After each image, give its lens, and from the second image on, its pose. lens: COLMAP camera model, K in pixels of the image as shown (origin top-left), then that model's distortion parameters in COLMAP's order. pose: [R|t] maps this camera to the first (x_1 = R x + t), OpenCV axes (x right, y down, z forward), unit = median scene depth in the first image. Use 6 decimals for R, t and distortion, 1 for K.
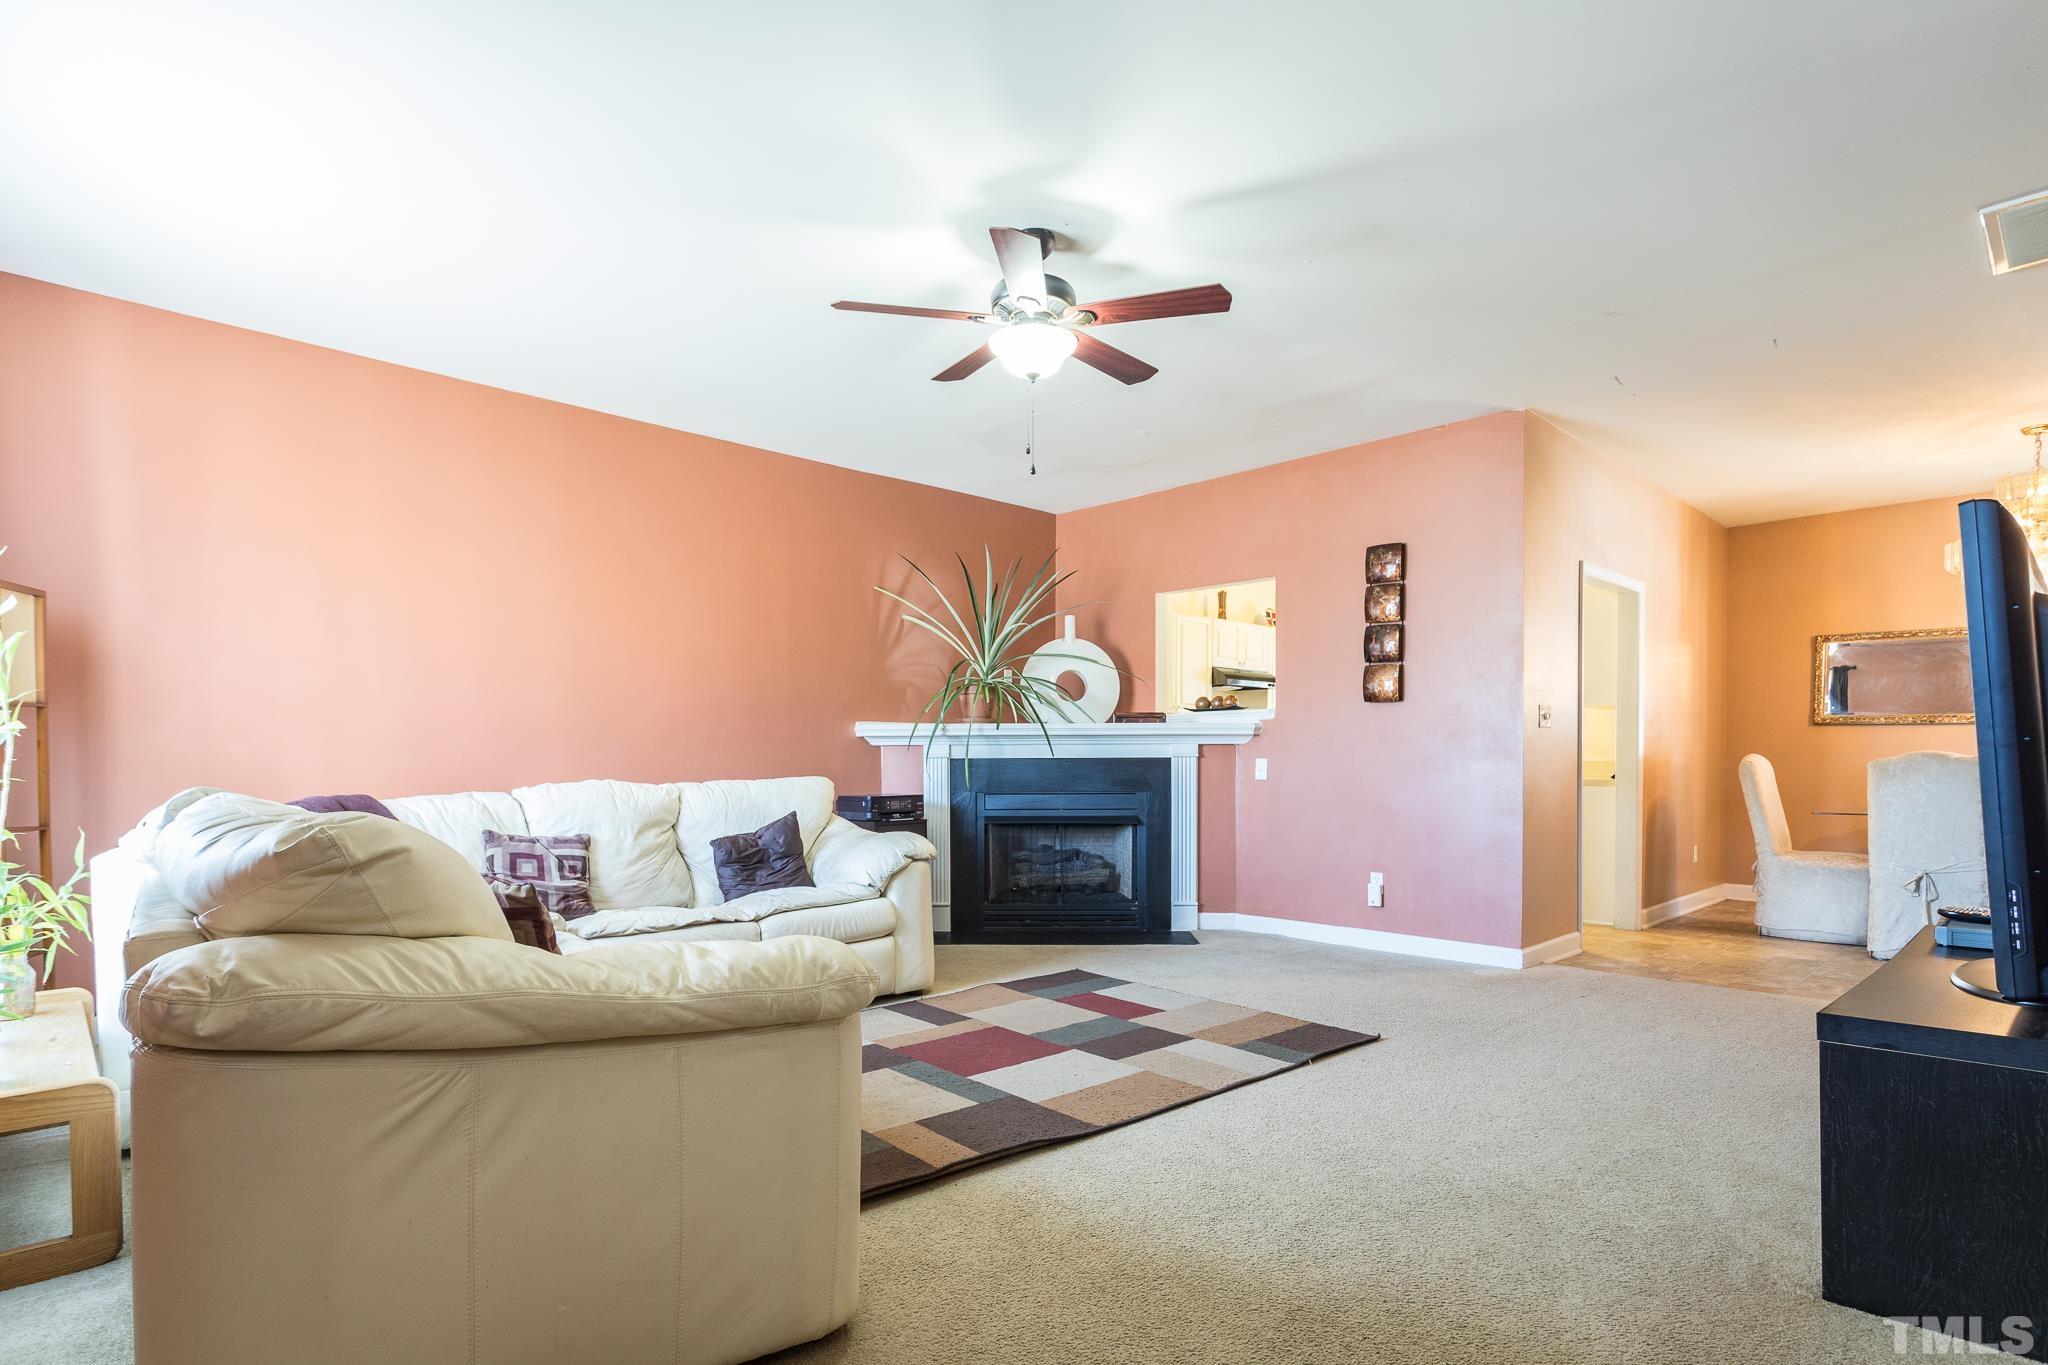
lens RADIAL K [[1048.6, 0, 1034.0], [0, 1048.6, 772.1], [0, 0, 1]] dist [-0.004915, -0.000432]
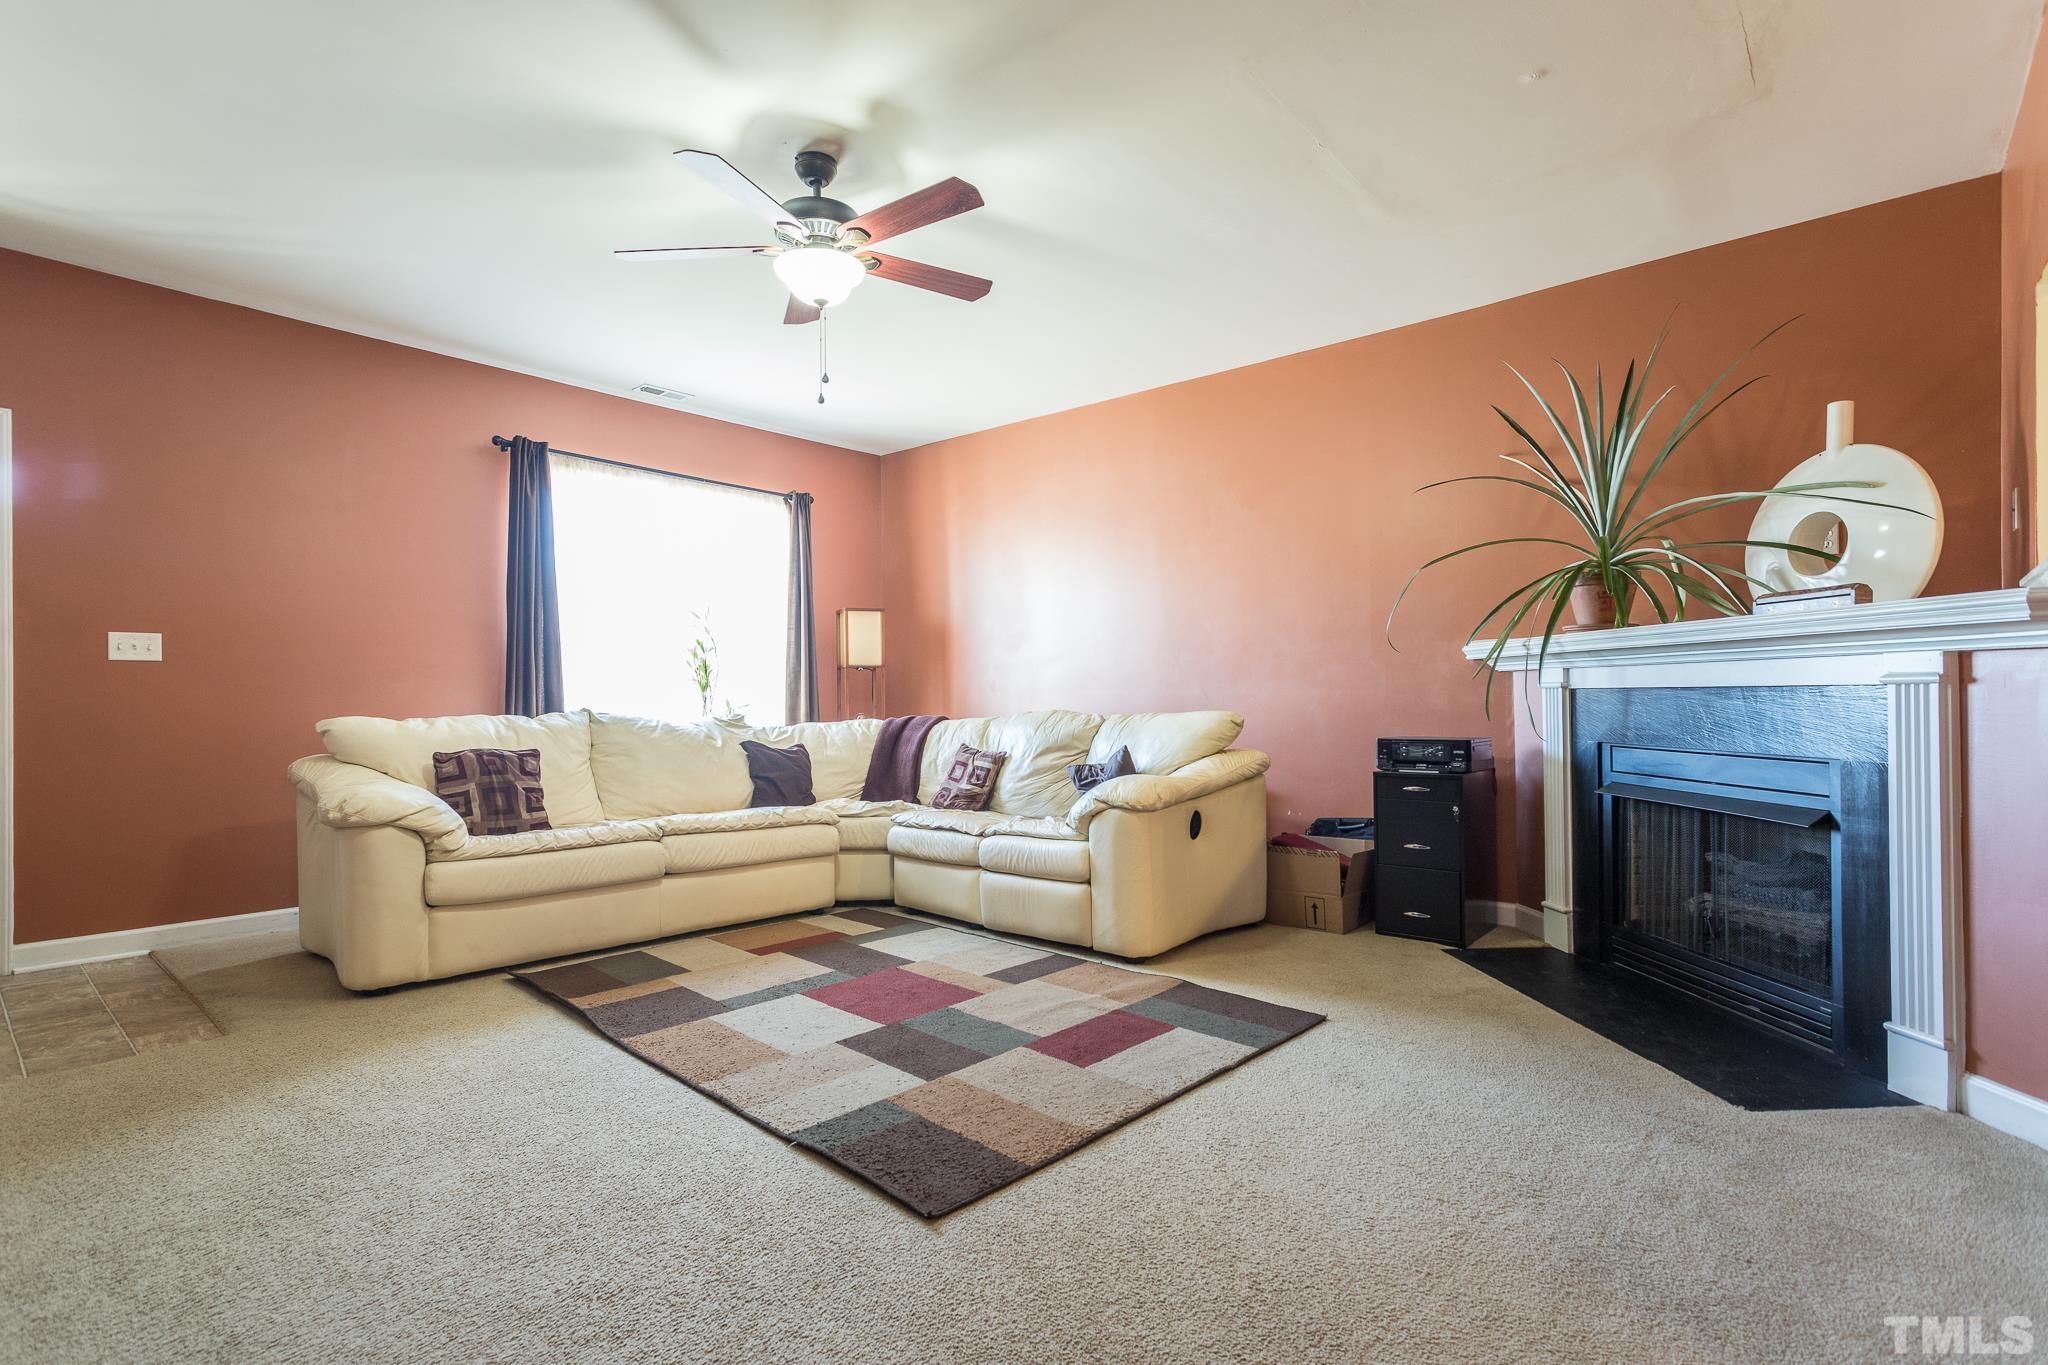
lens RADIAL K [[992.1, 0, 1020.7], [0, 992.1, 687.6], [0, 0, 1]] dist [0.005392, -0.001049]
pose [[0.074106, -0.002822, -0.997246, 0.680733], [-0.003951, 0.999987, -0.003123, -0.013406], [0.997243, 0.004171, 0.074093, 0.814534]]
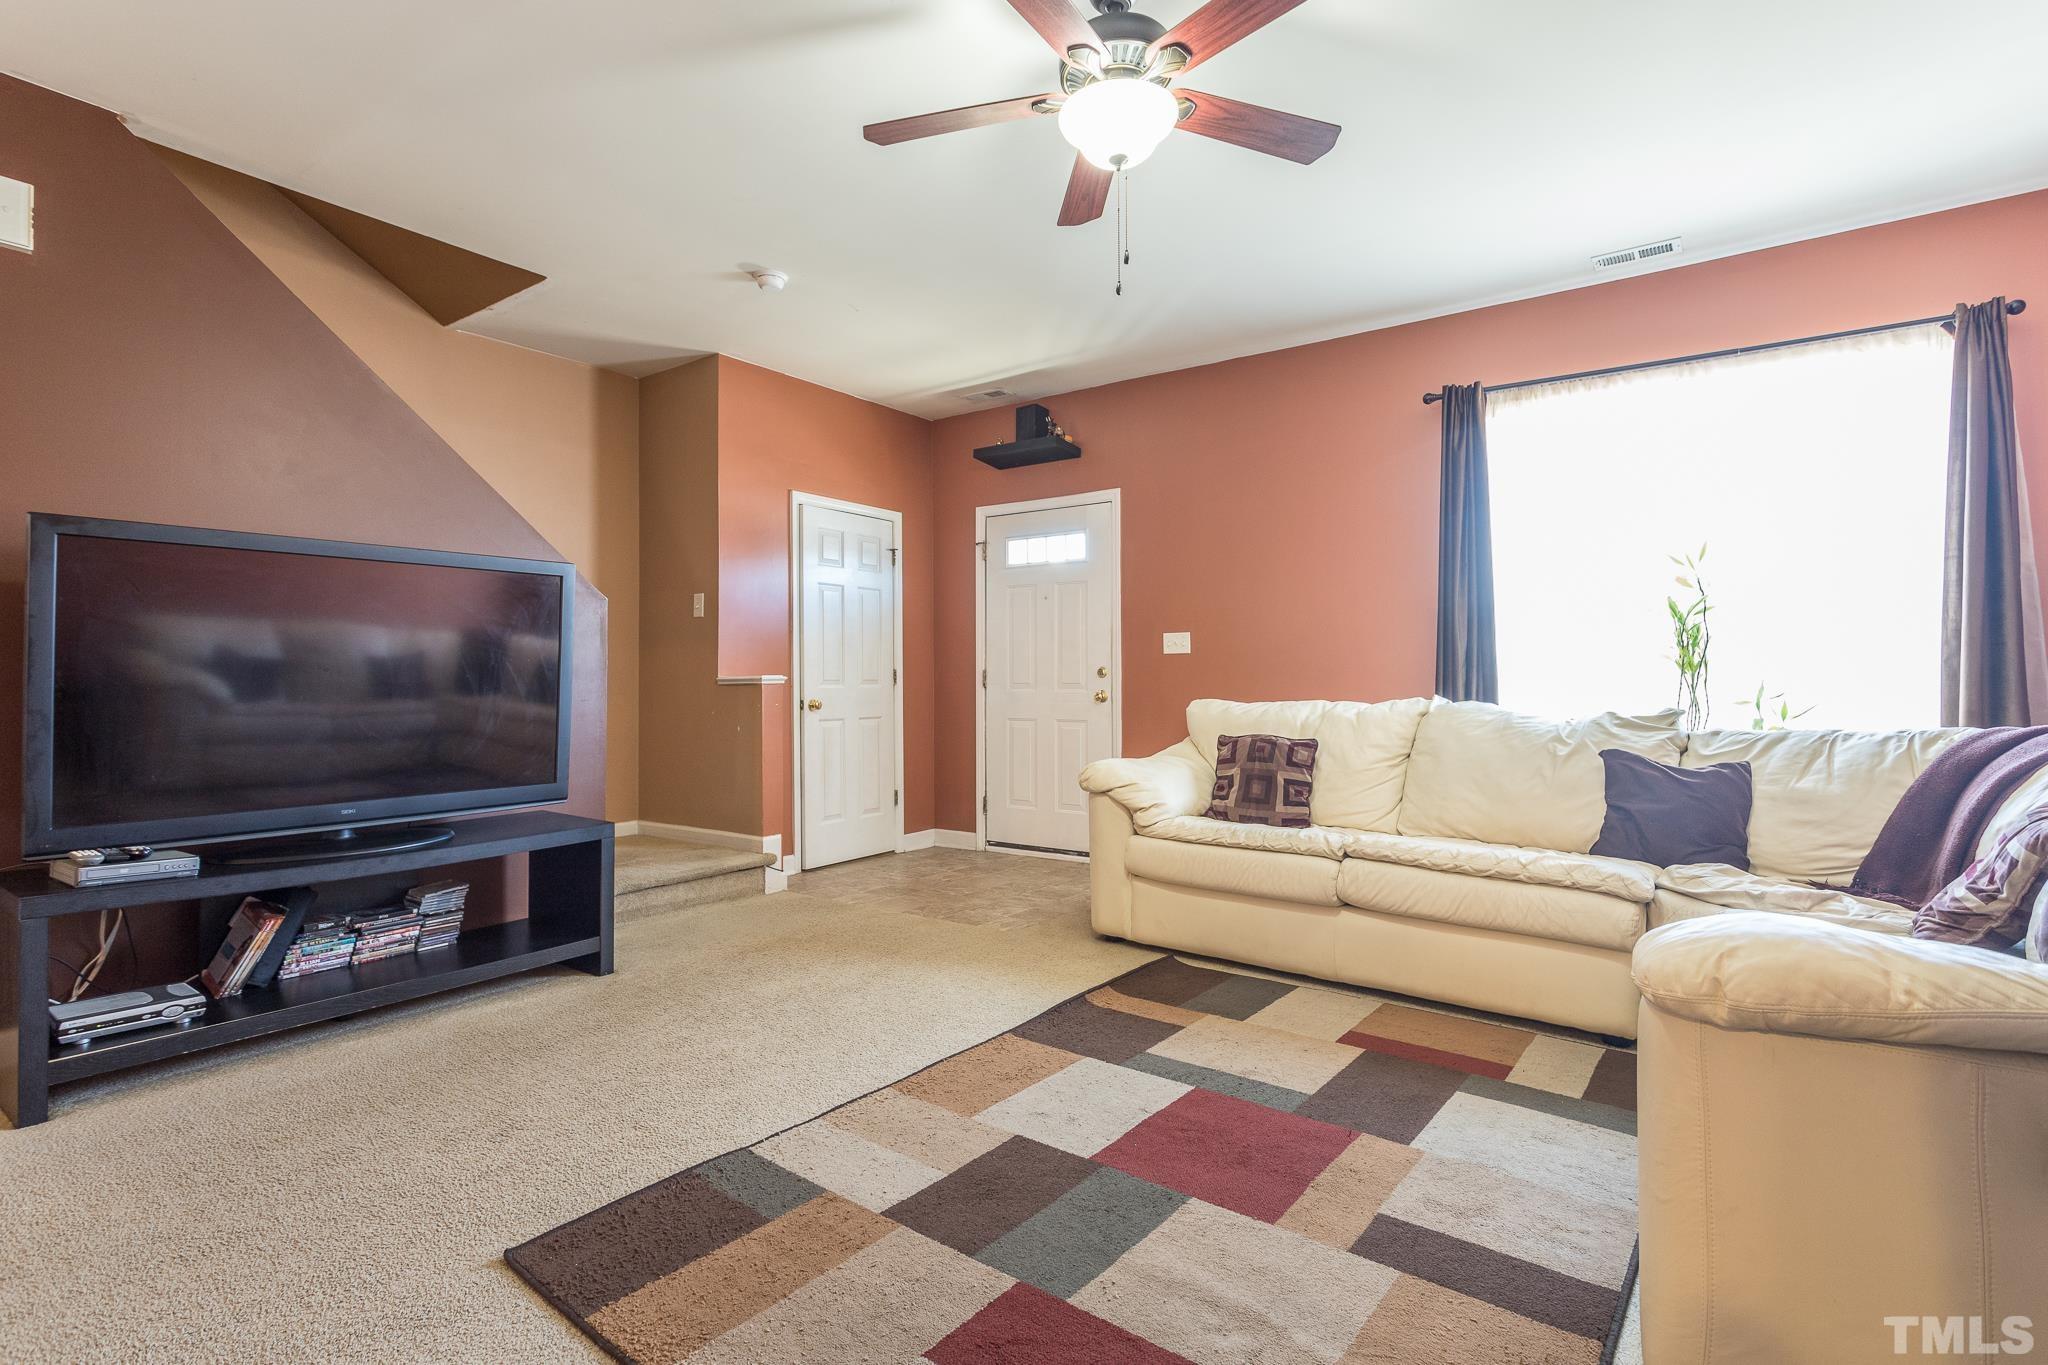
lens RADIAL K [[992.1, 0, 1013.4], [0, 992.1, 665.5], [0, 0, 1]] dist [0.005392, -0.001049]
pose [[-0.987133, 0.004916, -0.159824, 0.134802], [0.006318, 0.999946, -0.008266, -0.014778], [0.159774, -0.009170, -0.987111, 1.215193]]
